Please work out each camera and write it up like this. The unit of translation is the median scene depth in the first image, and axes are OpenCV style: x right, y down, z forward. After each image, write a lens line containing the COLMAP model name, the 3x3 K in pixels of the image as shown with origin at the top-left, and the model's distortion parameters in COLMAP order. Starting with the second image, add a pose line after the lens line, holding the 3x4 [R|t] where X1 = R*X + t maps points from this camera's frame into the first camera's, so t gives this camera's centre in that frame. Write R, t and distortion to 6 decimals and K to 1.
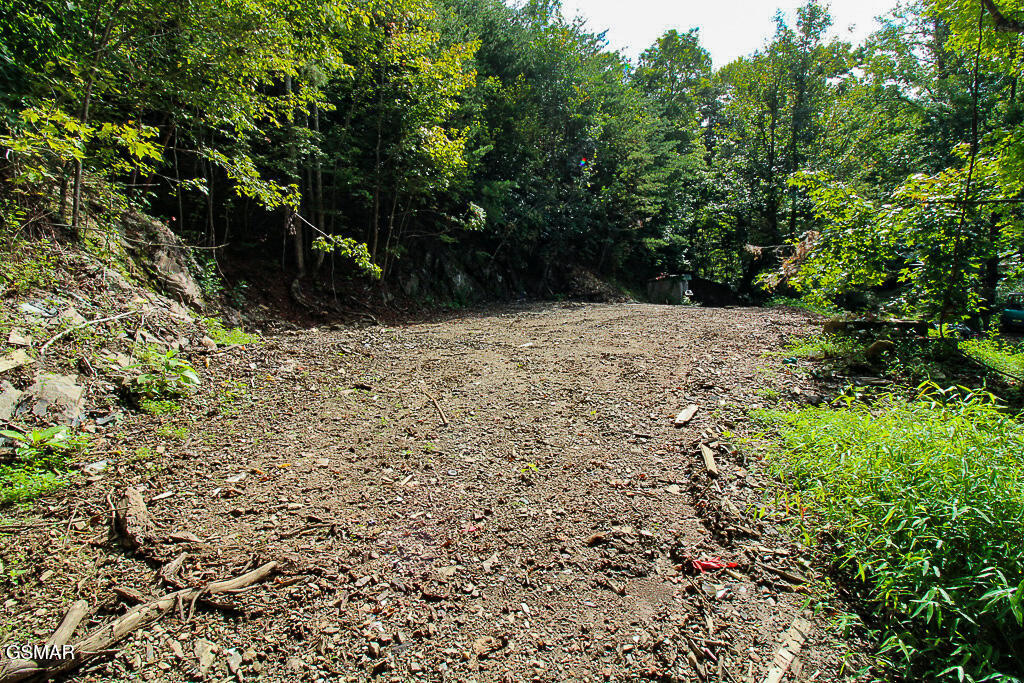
lens RADIAL K [[518.0, 0, 508.5], [0, 518.0, 338.6], [0, 0, 1]] dist [0.003912, 0.000292]
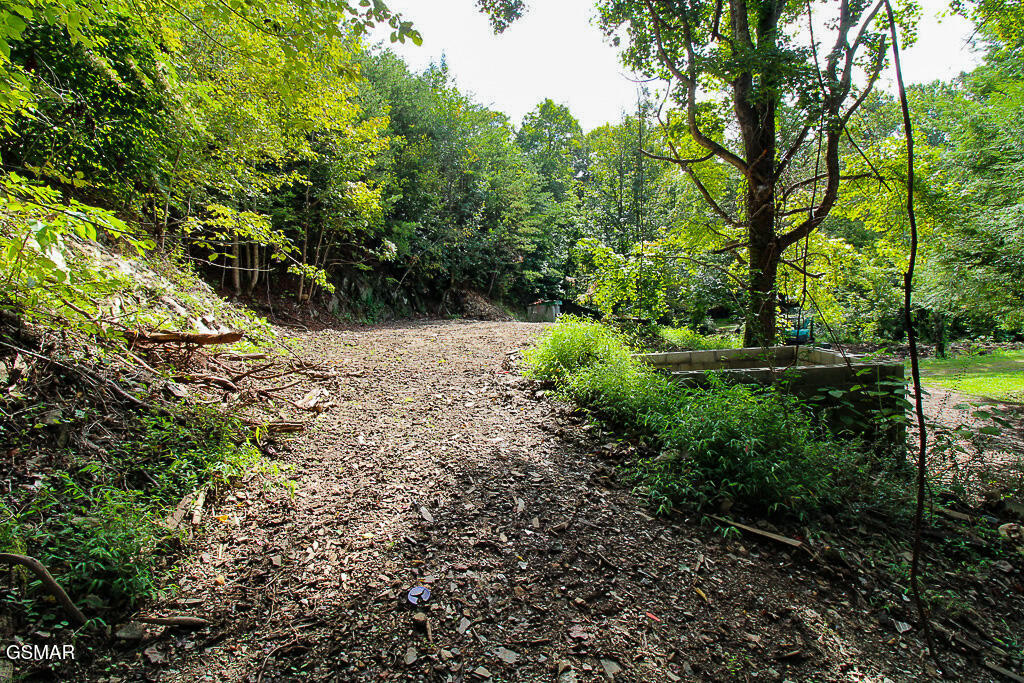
lens RADIAL K [[518.0, 0, 511.6], [0, 518.0, 336.4], [0, 0, 1]] dist [0.003912, 0.000292]
pose [[0.979192, 0.000932, 0.202936, -0.020109], [0.011326, 0.998180, -0.059231, 0.039489], [-0.202622, 0.060297, 0.977399, -0.212609]]
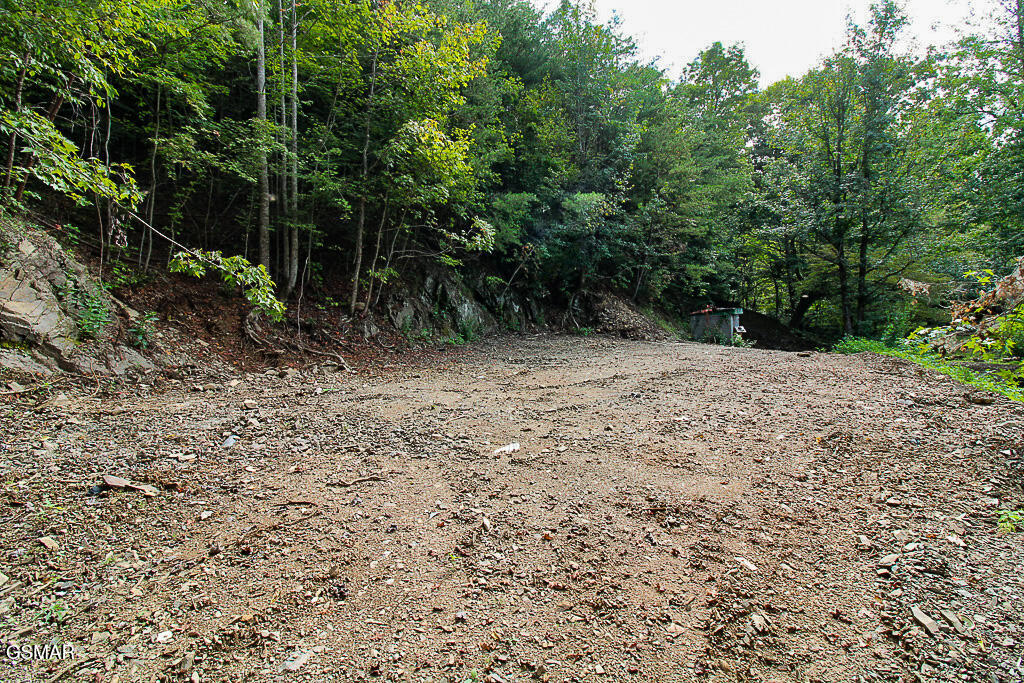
lens RADIAL K [[518.0, 0, 514.5], [0, 518.0, 332.1], [0, 0, 1]] dist [0.003912, 0.000292]
pose [[0.998488, 0.025025, -0.048944, 0.023525], [-0.027754, 0.998051, -0.055897, -0.029893], [0.047450, 0.057170, 0.997236, 0.155372]]
